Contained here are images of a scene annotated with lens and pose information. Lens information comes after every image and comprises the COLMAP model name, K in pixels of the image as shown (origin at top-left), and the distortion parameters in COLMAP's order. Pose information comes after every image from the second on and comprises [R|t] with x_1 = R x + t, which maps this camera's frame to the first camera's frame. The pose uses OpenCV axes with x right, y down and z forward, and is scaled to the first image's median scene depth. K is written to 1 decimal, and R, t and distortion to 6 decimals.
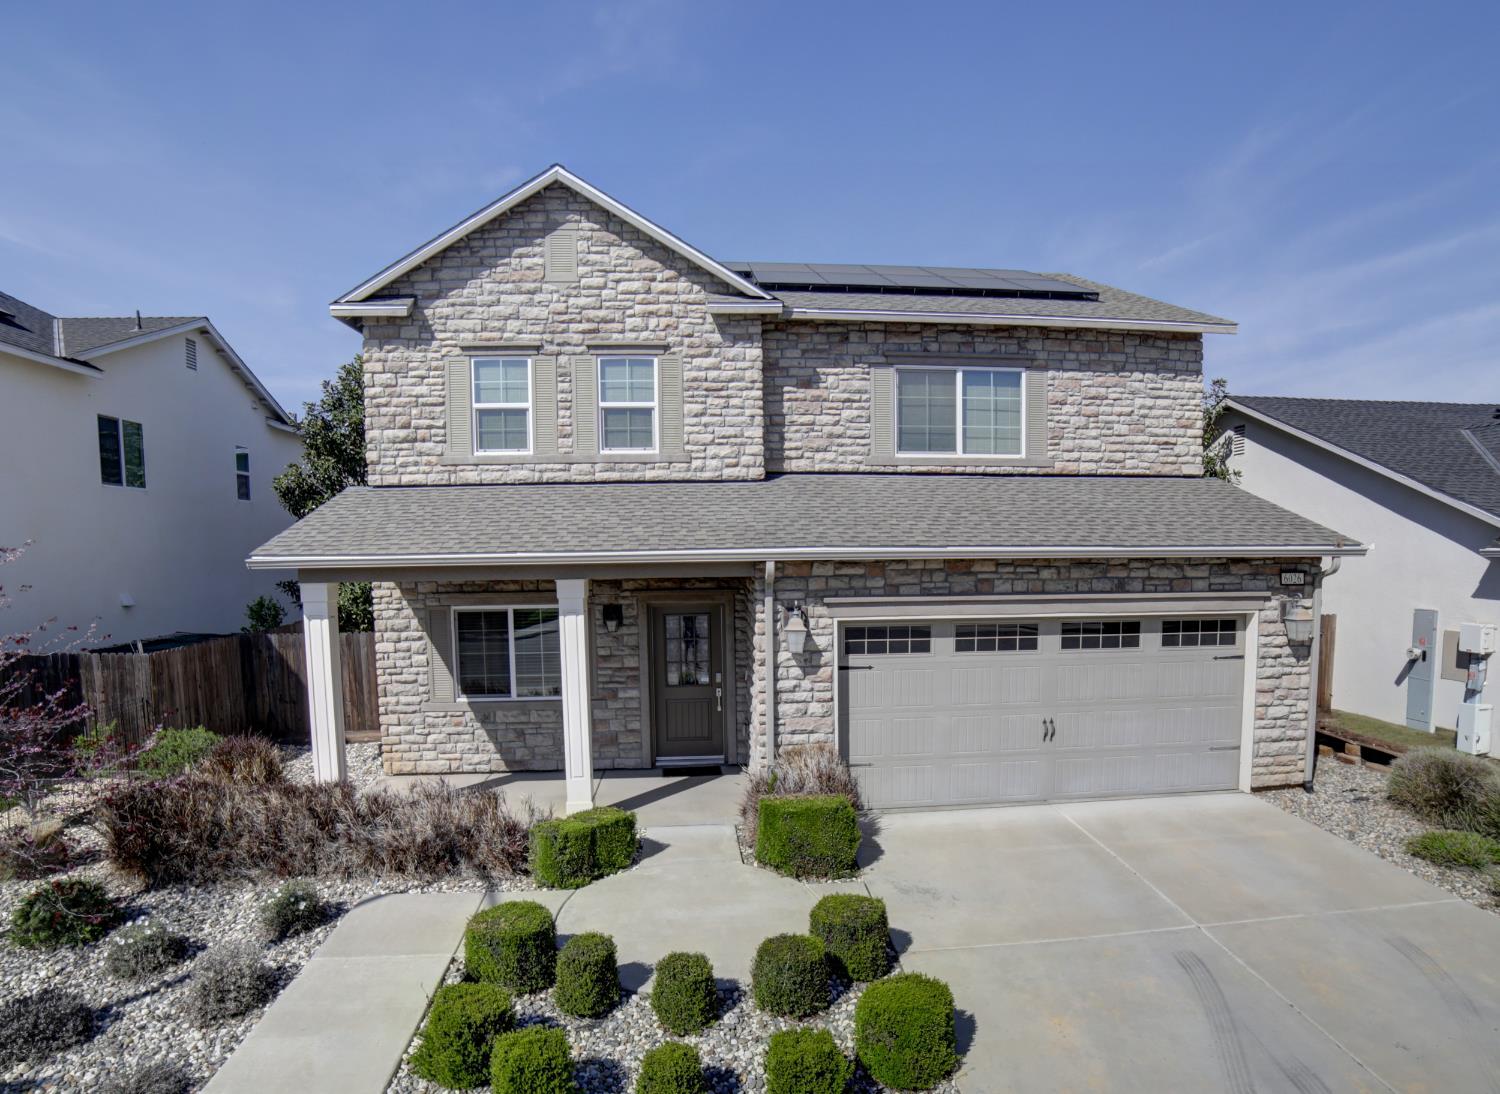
lens RADIAL K [[843.2, 0, 799.3], [0, 843.2, 636.4], [0, 0, 1]] dist [-0.097604, 0.040289]
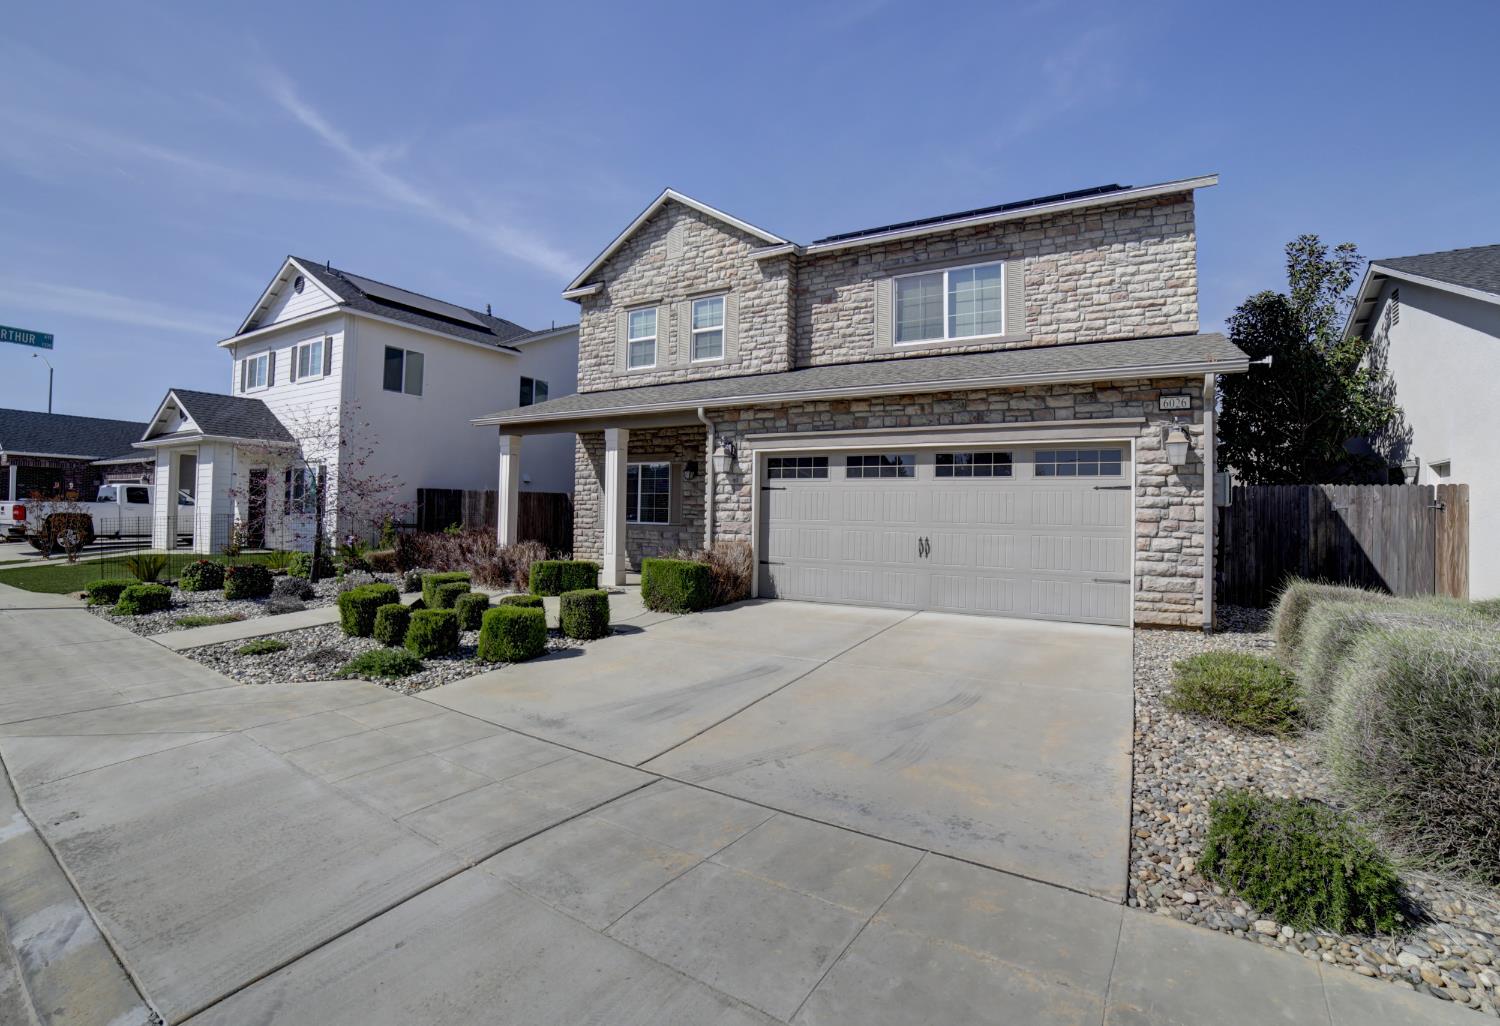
lens RADIAL K [[693.0, 0, 752.1], [0, 693.0, 504.0], [0, 0, 1]] dist [-0.095576, 0.046401]
pose [[0.812113, 0.013810, -0.583337, 0.597292], [-0.083448, 0.992192, -0.092686, 0.145943], [0.577502, 0.123950, 0.806925, 0.081271]]
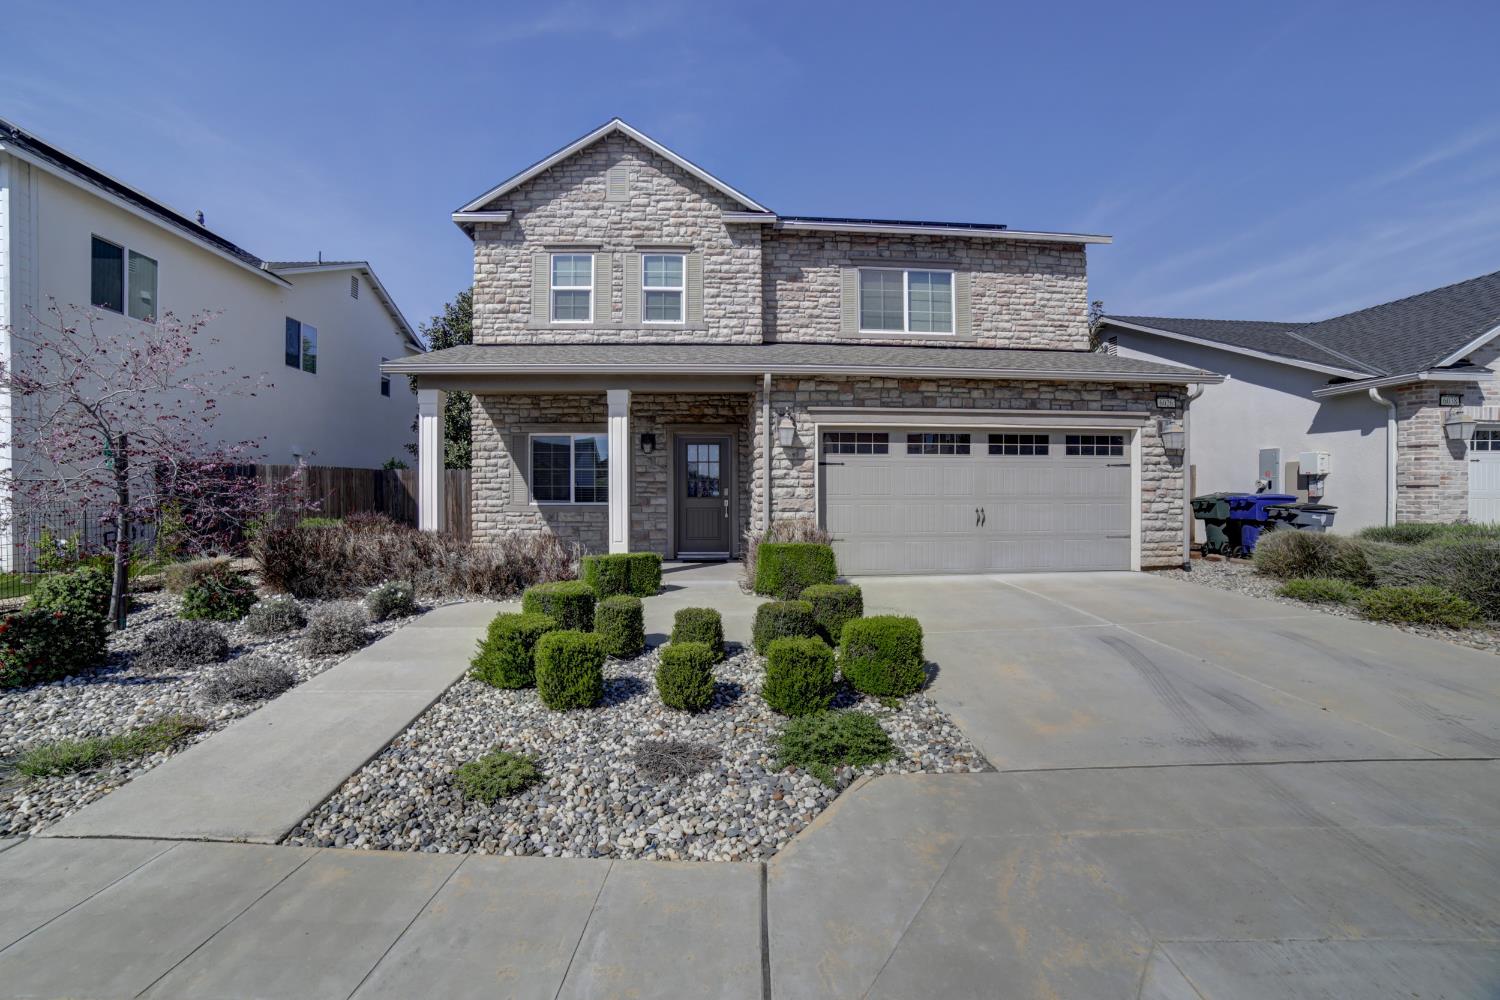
lens RADIAL K [[610.9, 0, 758.5], [0, 610.9, 503.1], [0, 0, 1]] dist [-0.089673, 0.034962]
pose [[0.999241, 0.007305, -0.038260, -0.008554], [-0.010491, 0.996432, -0.083744, 0.156770], [0.037512, 0.084082, 0.995753, 0.048469]]
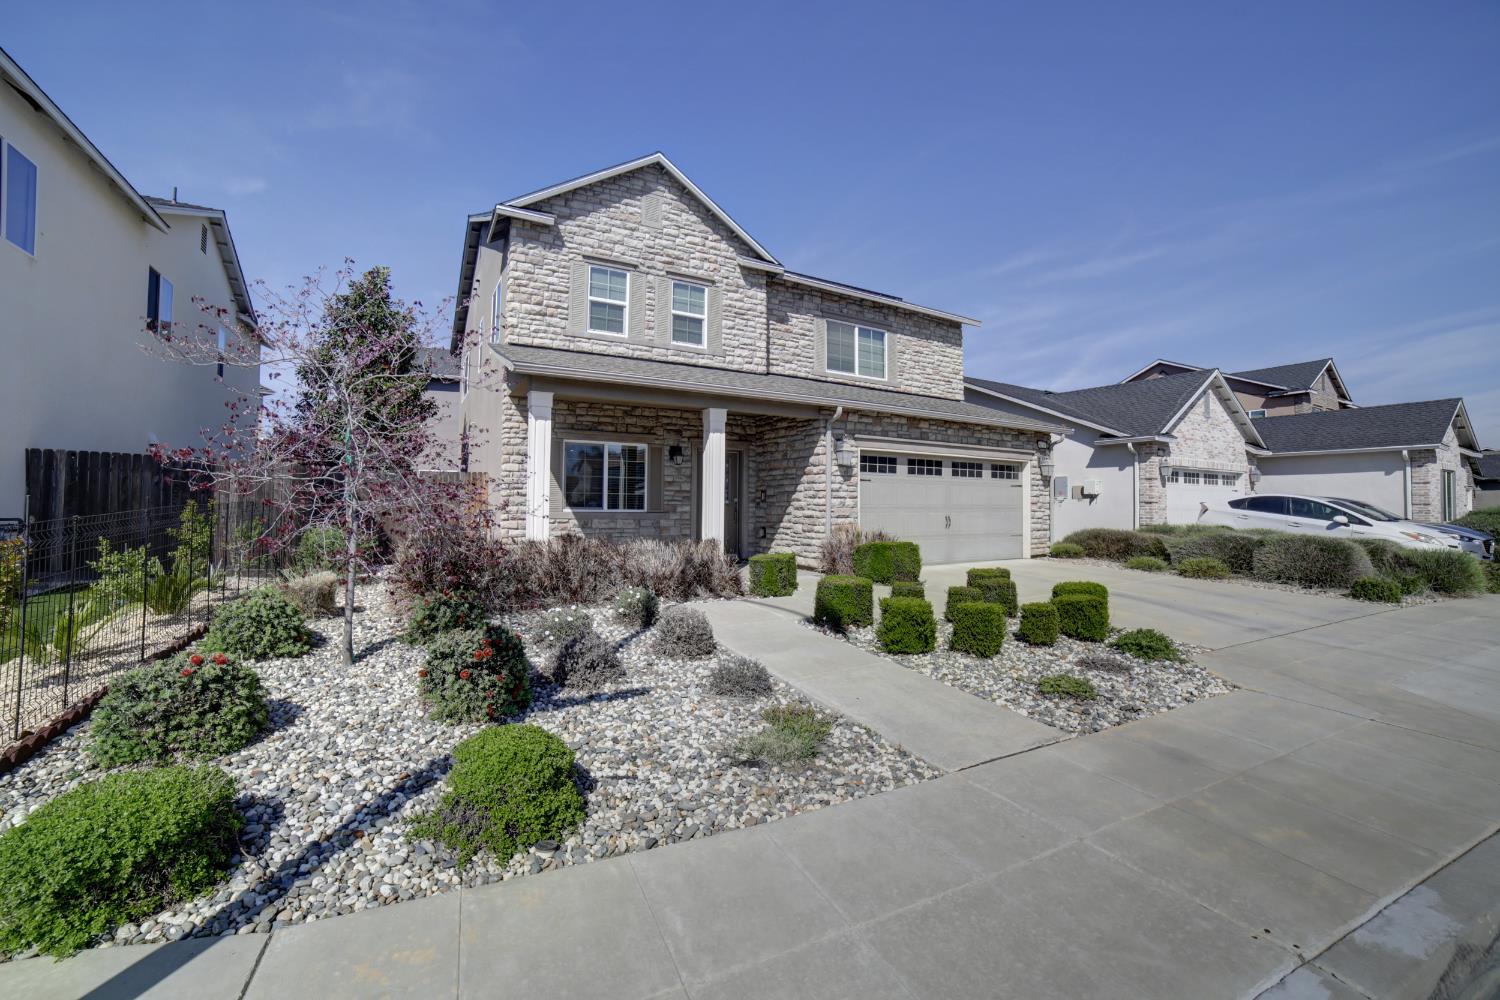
lens RADIAL K [[591.1, 0, 749.1], [0, 591.1, 493.6], [0, 0, 1]] dist [-0.089893, 0.030168]
pose [[0.918117, 0.023949, 0.395585, -0.521120], [0.022364, 0.993451, -0.112048, 0.164829], [-0.395678, 0.111720, 0.911569, 0.031731]]
